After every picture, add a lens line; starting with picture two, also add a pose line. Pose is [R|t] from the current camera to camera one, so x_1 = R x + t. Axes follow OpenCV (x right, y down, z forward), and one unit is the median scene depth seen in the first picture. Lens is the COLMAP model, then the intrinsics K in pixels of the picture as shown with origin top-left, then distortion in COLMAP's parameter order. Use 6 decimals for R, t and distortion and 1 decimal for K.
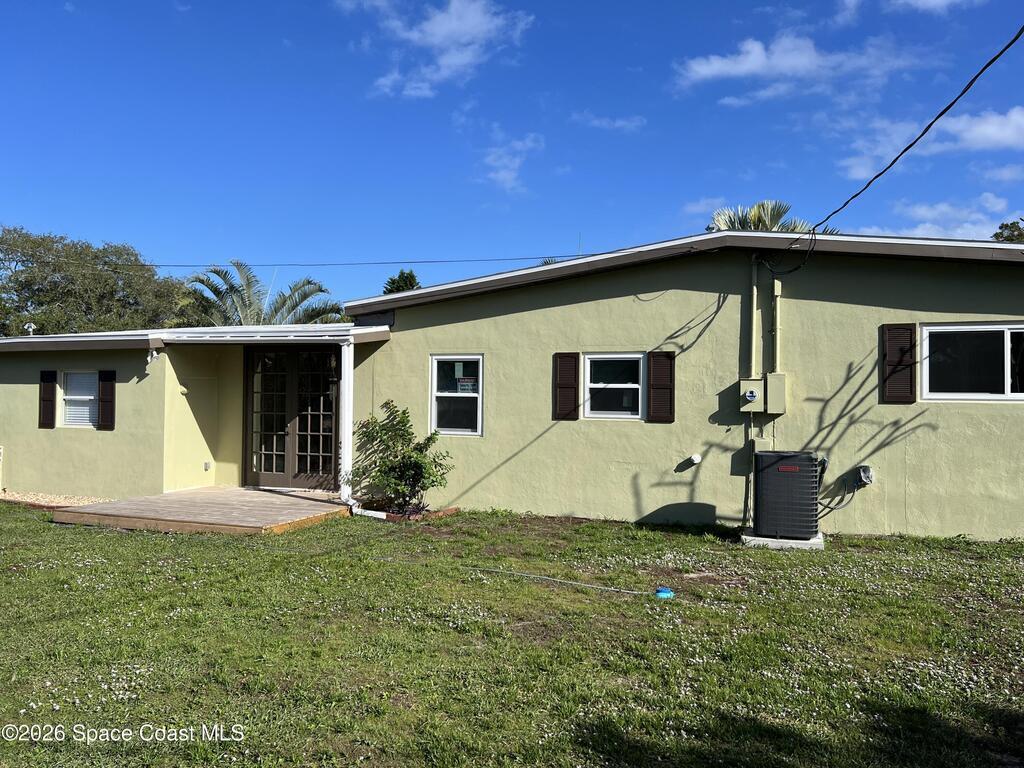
lens RADIAL K [[761.1, 0, 512.0], [0, 761.1, 384.0], [0, 0, 1]] dist [0.099302, -0.153097]
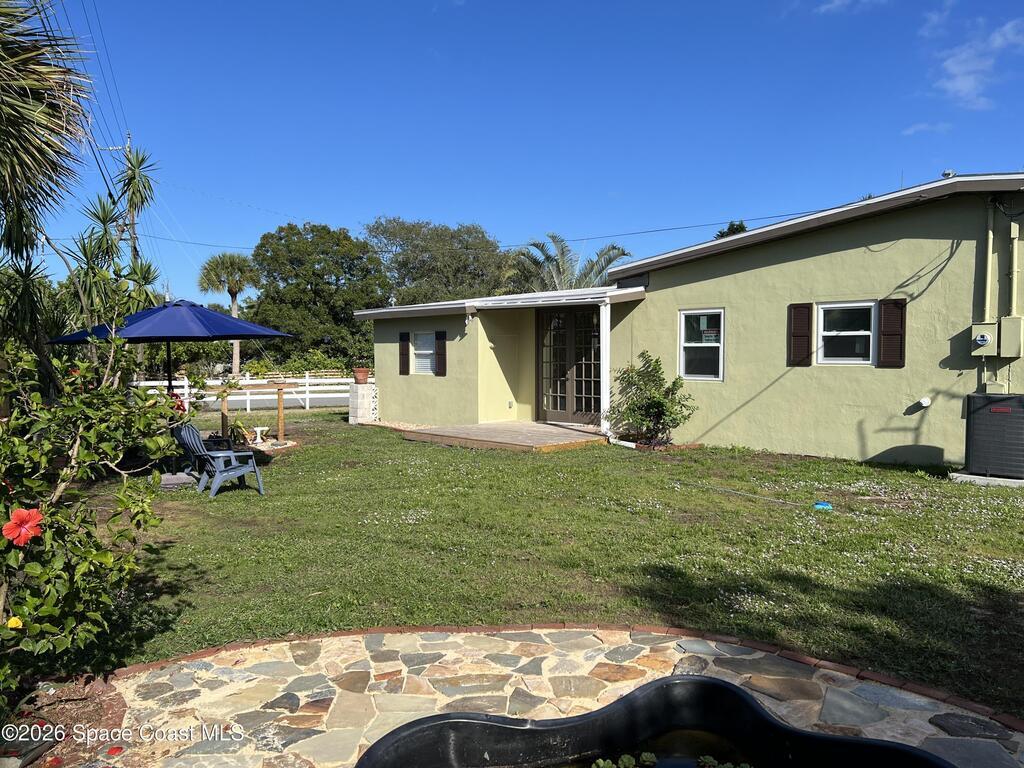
lens RADIAL K [[761.1, 0, 512.0], [0, 761.1, 384.0], [0, 0, 1]] dist [0.099302, -0.153097]
pose [[0.907622, 0.005370, -0.419755, 0.155467], [0.018132, 0.998484, 0.051978, 0.008061], [0.419398, -0.054787, 0.906148, -0.160460]]
